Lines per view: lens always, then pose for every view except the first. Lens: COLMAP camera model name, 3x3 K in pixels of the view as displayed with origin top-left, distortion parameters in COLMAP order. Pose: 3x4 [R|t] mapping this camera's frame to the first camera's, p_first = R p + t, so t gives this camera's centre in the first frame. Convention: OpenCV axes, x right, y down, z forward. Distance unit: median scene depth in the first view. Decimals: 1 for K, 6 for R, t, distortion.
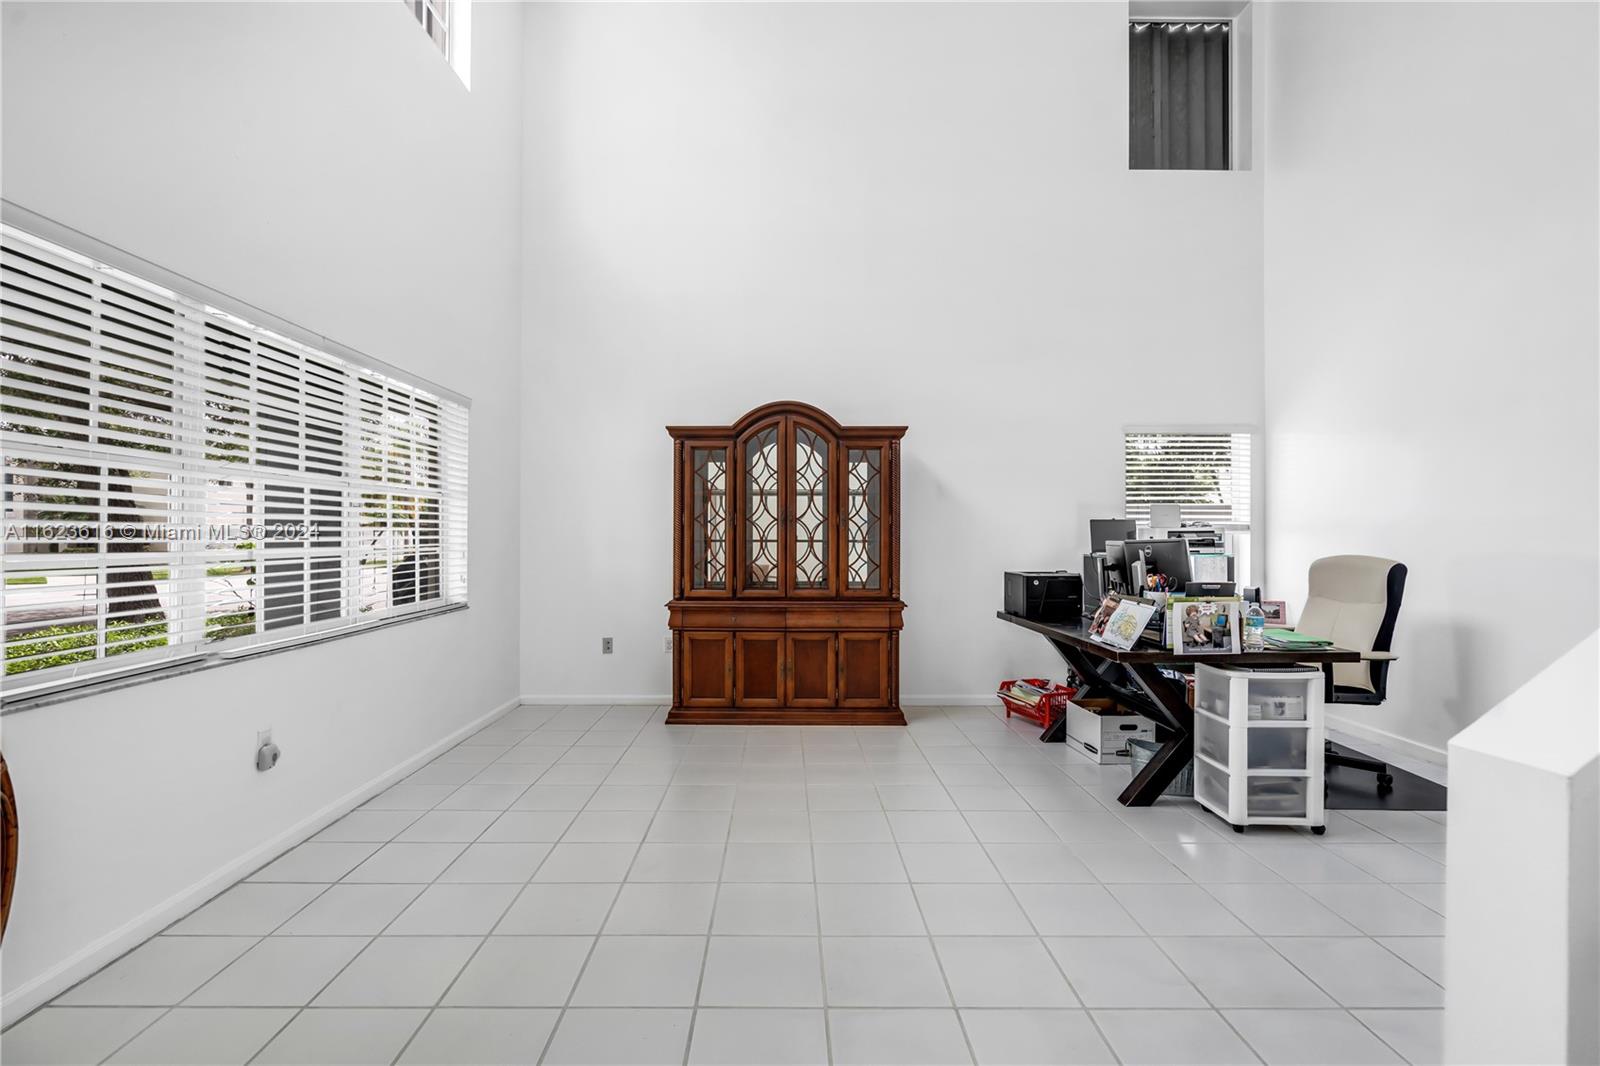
lens RADIAL K [[717.6, 0, 796.2], [0, 717.6, 541.5], [0, 0, 1]] dist [-0.000396, 0.000431]
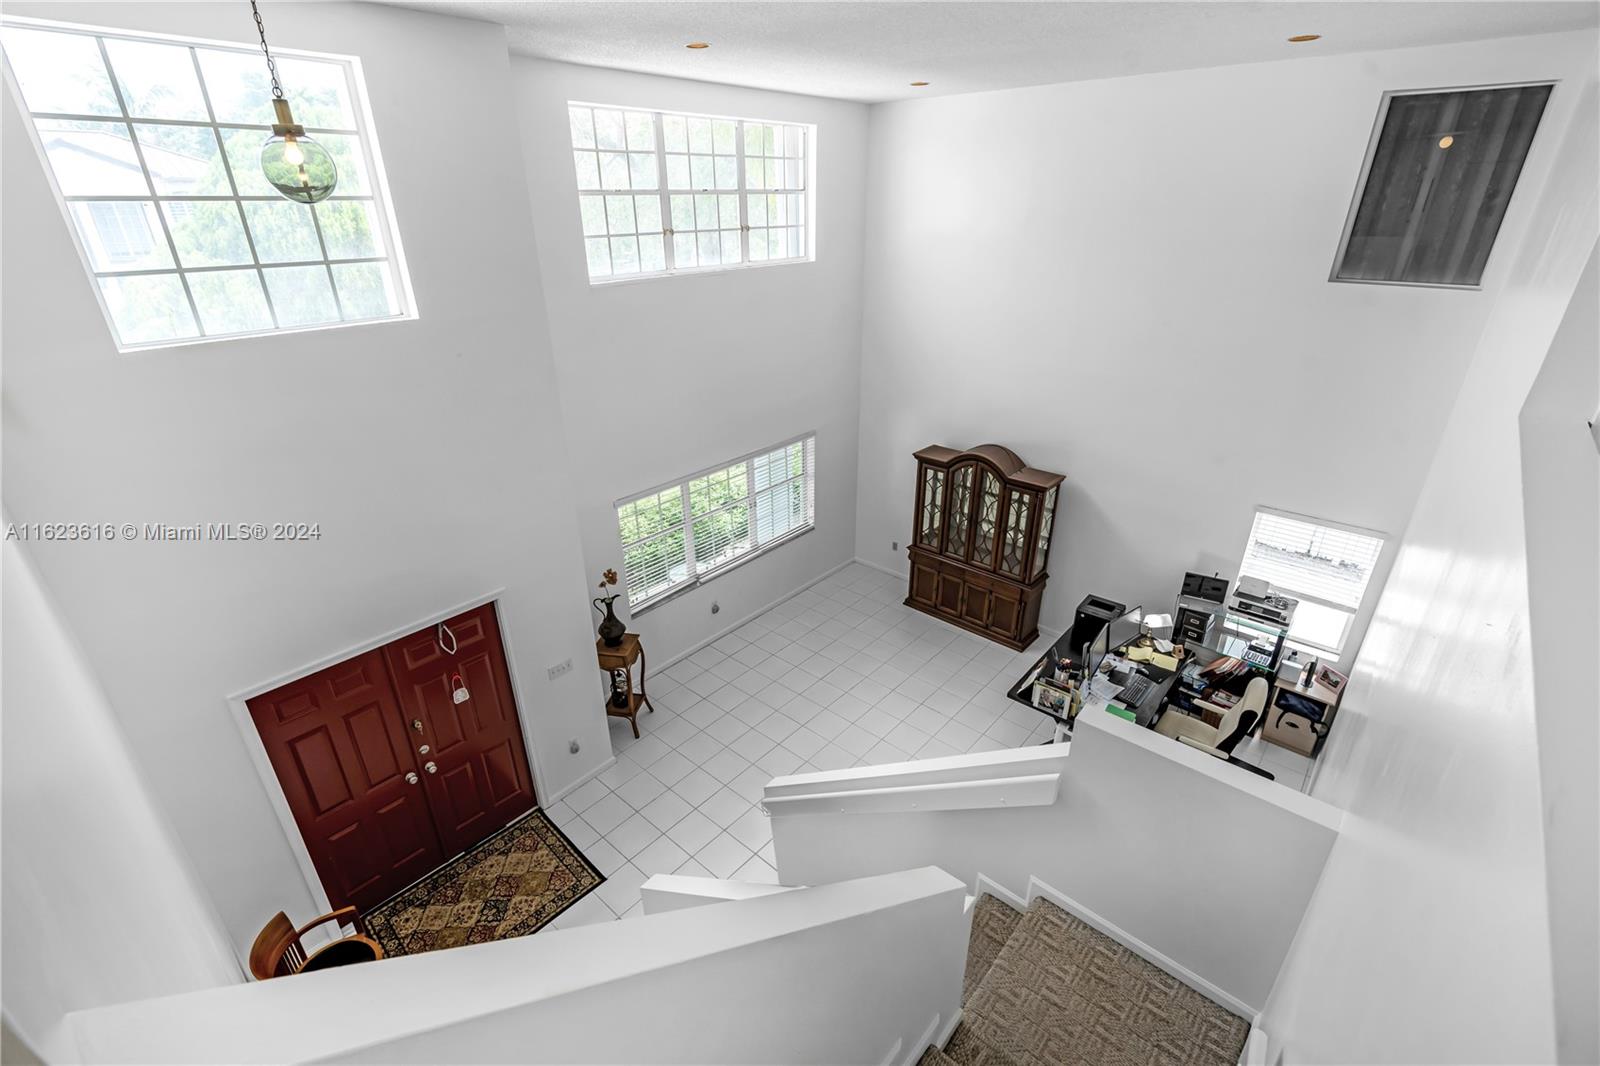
lens RADIAL K [[717.6, 0, 796.2], [0, 717.6, 541.5], [0, 0, 1]] dist [-0.000396, 0.000431]
pose [[0.733648, 0.289526, -0.614765, 0.719612], [0.001317, 0.904083, 0.427354, -0.695483], [0.679529, -0.314337, 0.662897, -0.385952]]
